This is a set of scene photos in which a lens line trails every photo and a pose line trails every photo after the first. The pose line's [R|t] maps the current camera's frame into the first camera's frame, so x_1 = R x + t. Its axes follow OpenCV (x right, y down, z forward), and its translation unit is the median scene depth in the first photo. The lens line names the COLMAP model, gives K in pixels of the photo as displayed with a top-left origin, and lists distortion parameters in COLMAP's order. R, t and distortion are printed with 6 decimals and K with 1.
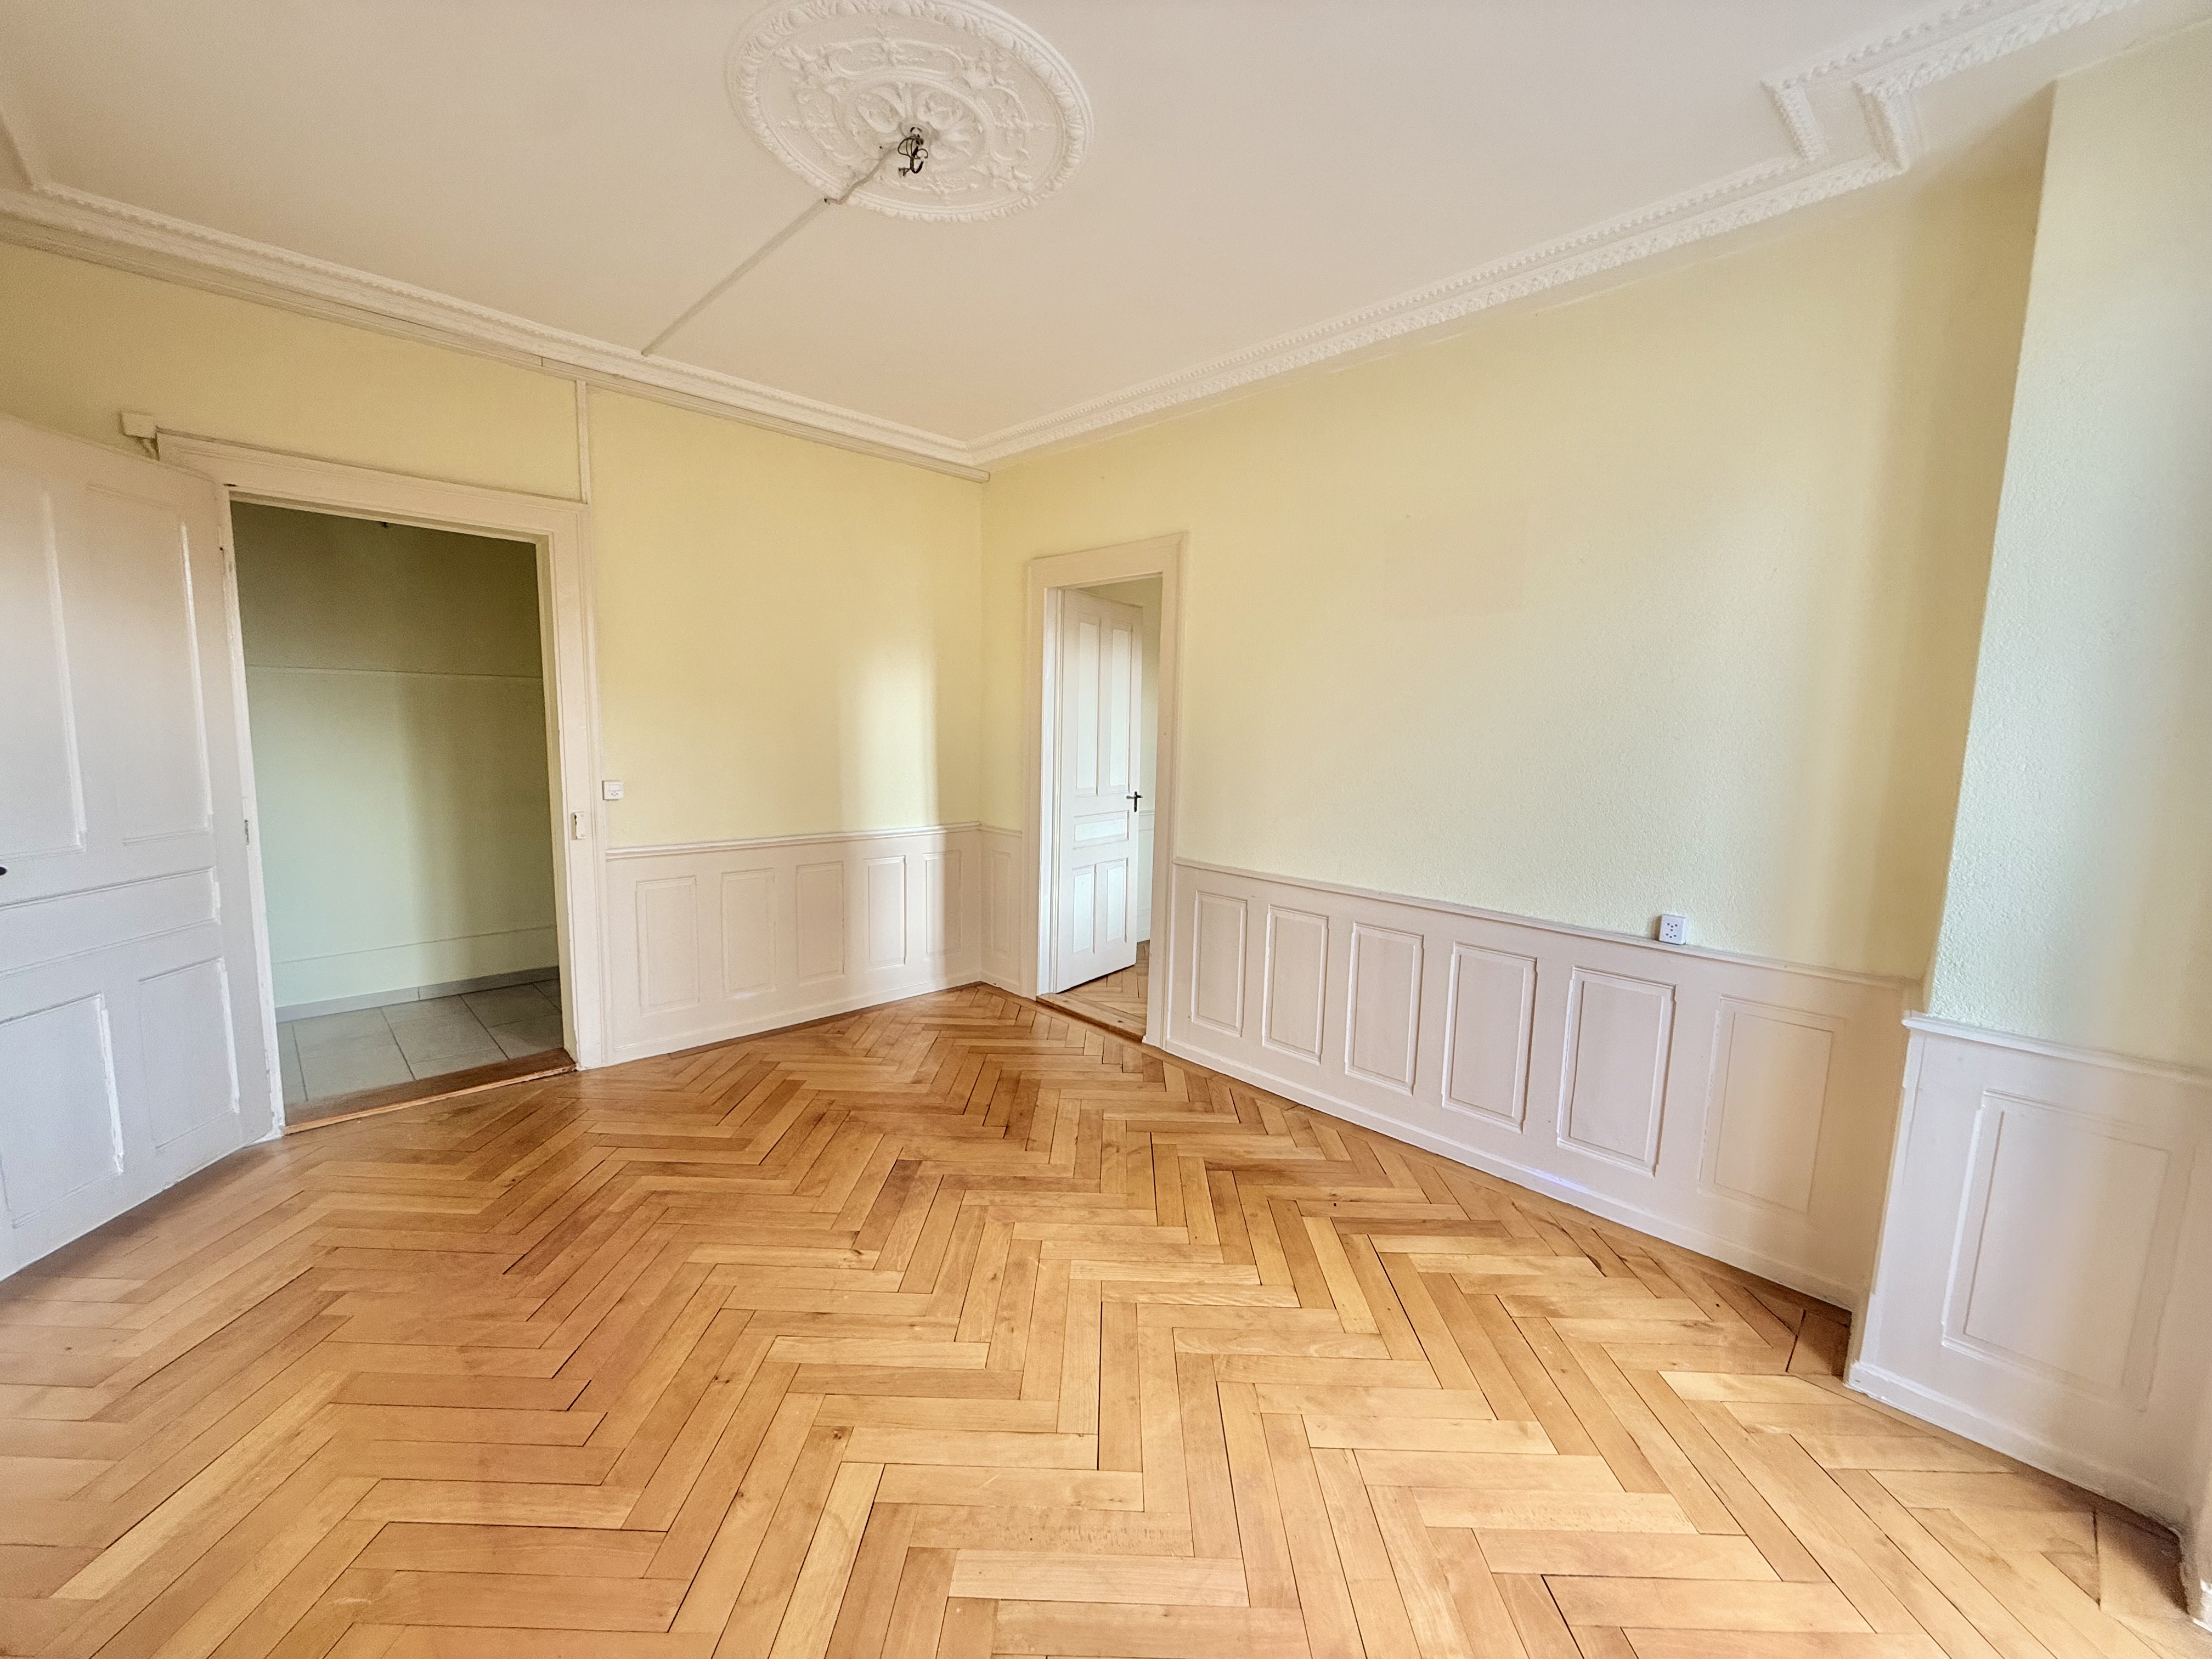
lens RADIAL K [[877.7, 0, 1103.9], [0, 877.7, 834.4], [0, 0, 1]] dist [-0.000322, -0.000271]
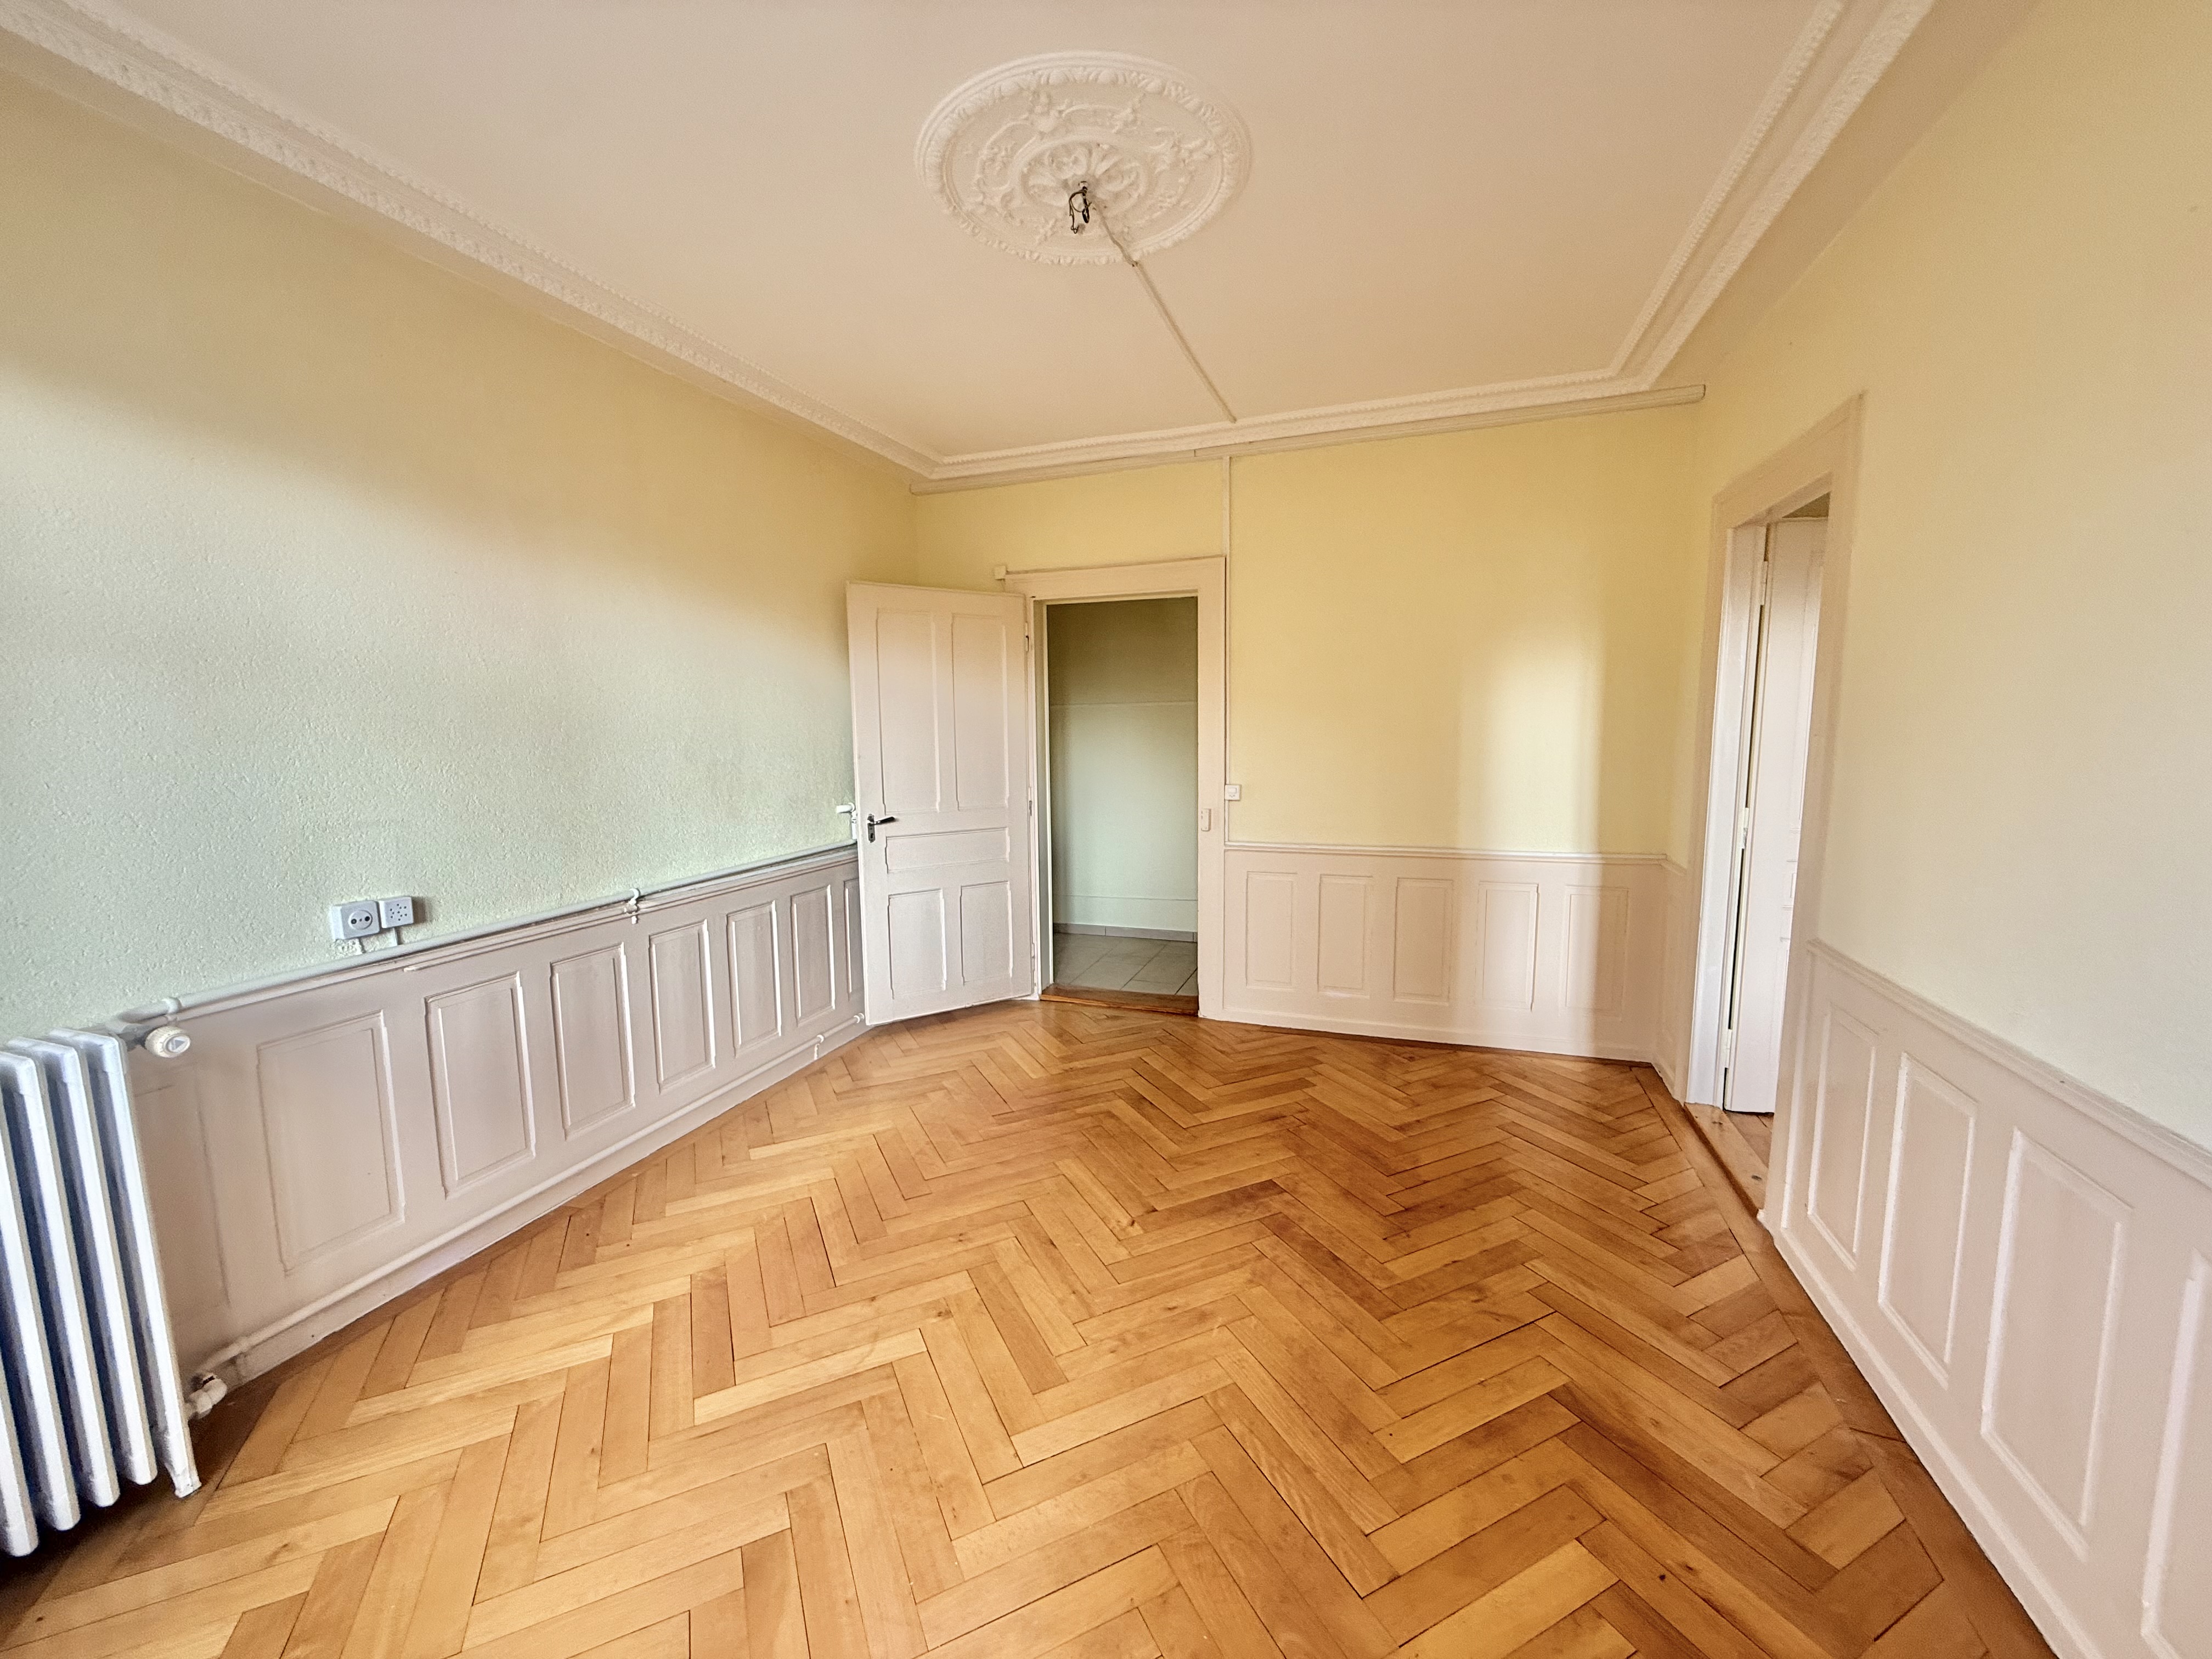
lens RADIAL K [[879.2, 0, 1102.4], [0, 879.2, 830.9], [0, 0, 1]] dist [-0.000633, -0.000281]
pose [[0.445355, 0.076487, -0.892081, 0.503959], [-0.088323, 0.995238, 0.041238, -0.036639], [0.890987, 0.060426, 0.449989, 0.358990]]
